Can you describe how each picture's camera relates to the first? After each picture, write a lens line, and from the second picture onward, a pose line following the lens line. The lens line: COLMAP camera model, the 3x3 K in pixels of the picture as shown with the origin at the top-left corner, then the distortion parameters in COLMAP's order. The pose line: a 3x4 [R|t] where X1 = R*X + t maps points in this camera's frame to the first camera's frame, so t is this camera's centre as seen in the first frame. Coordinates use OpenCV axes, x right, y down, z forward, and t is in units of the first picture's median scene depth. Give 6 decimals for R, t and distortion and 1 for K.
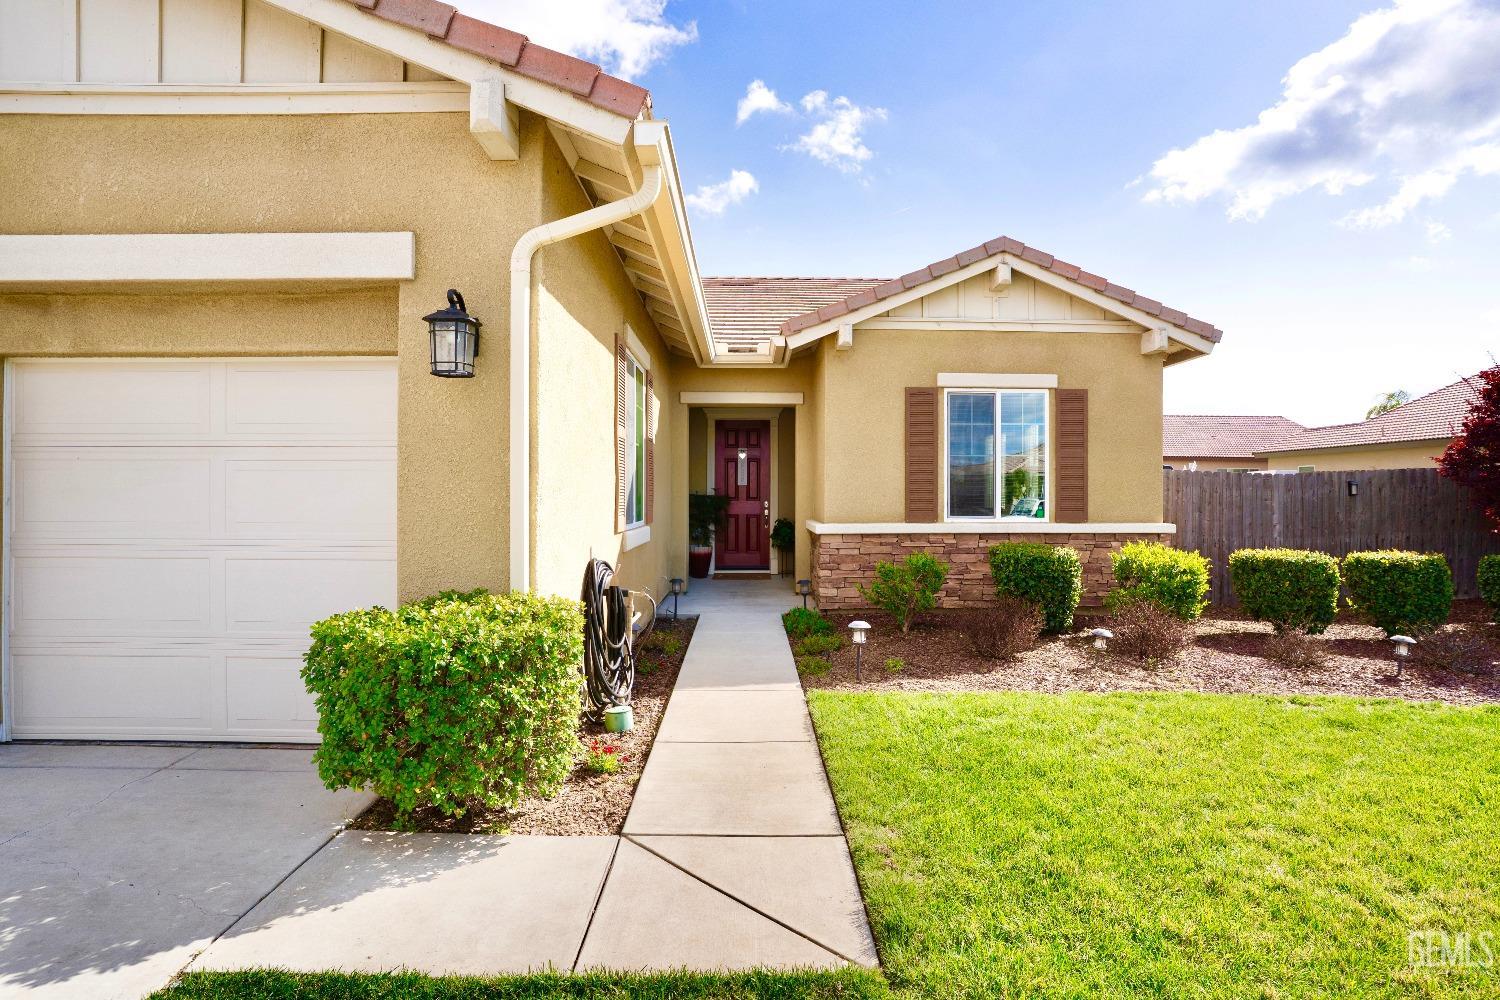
lens RADIAL K [[744.7, 0, 754.6], [0, 744.7, 495.3], [0, 0, 1]] dist [-0.072077, 0.030976]
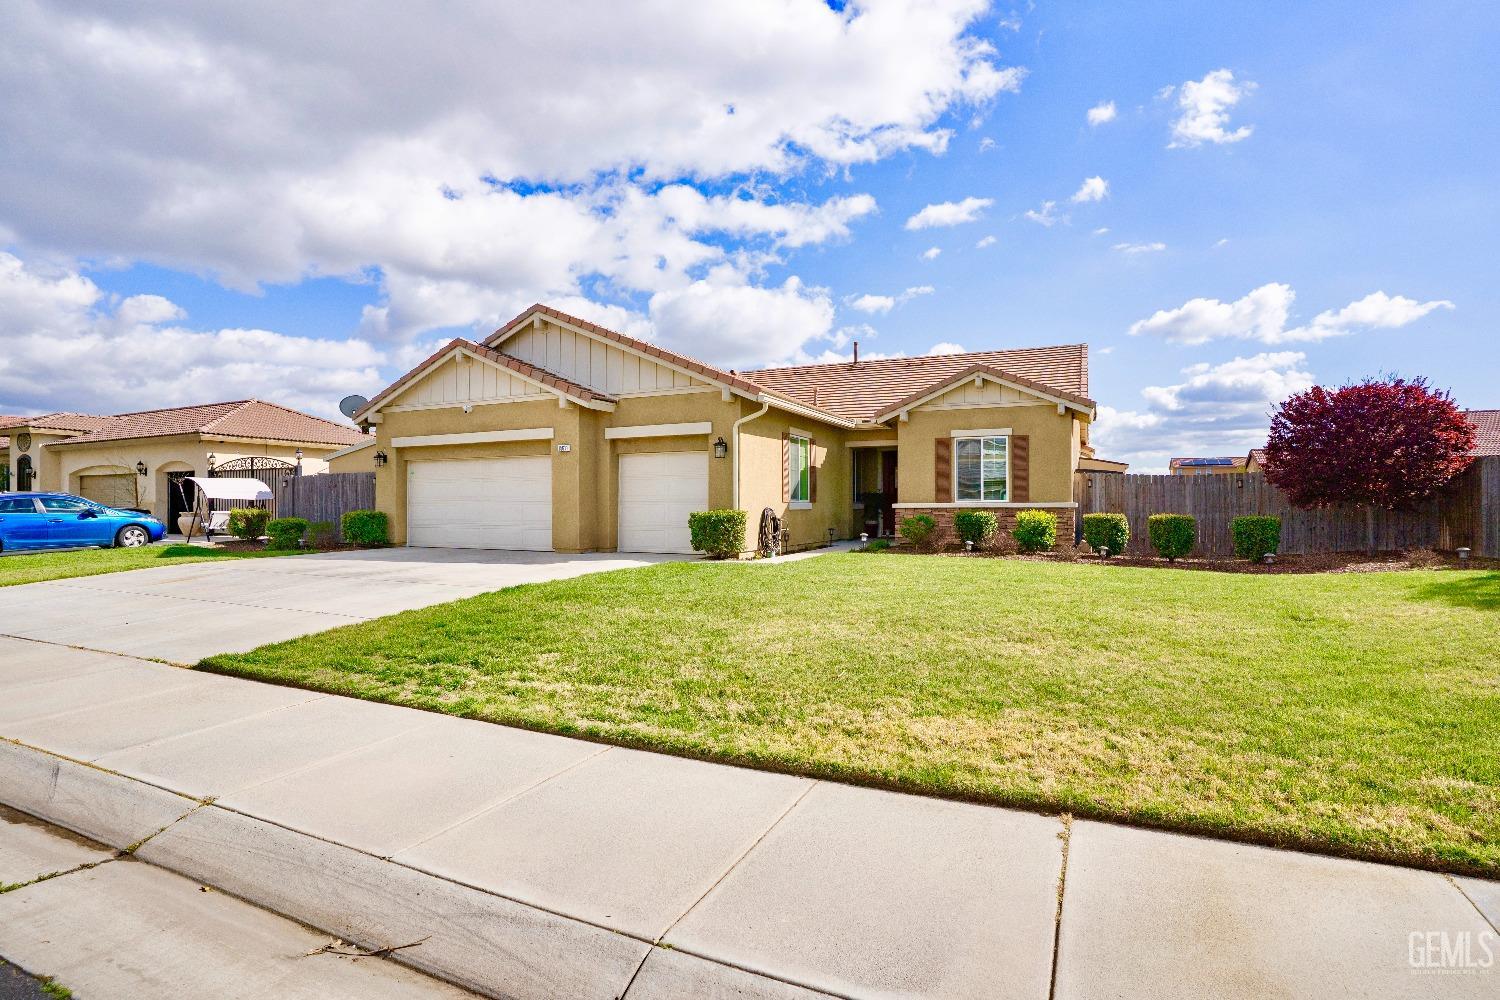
lens RADIAL K [[744.7, 0, 754.6], [0, 744.7, 495.3], [0, 0, 1]] dist [-0.072077, 0.030976]
pose [[0.901479, -0.009523, -0.432717, 0.667990], [0.002423, 0.999853, -0.016957, 0.051634], [0.432815, 0.014238, 0.901370, -1.141694]]
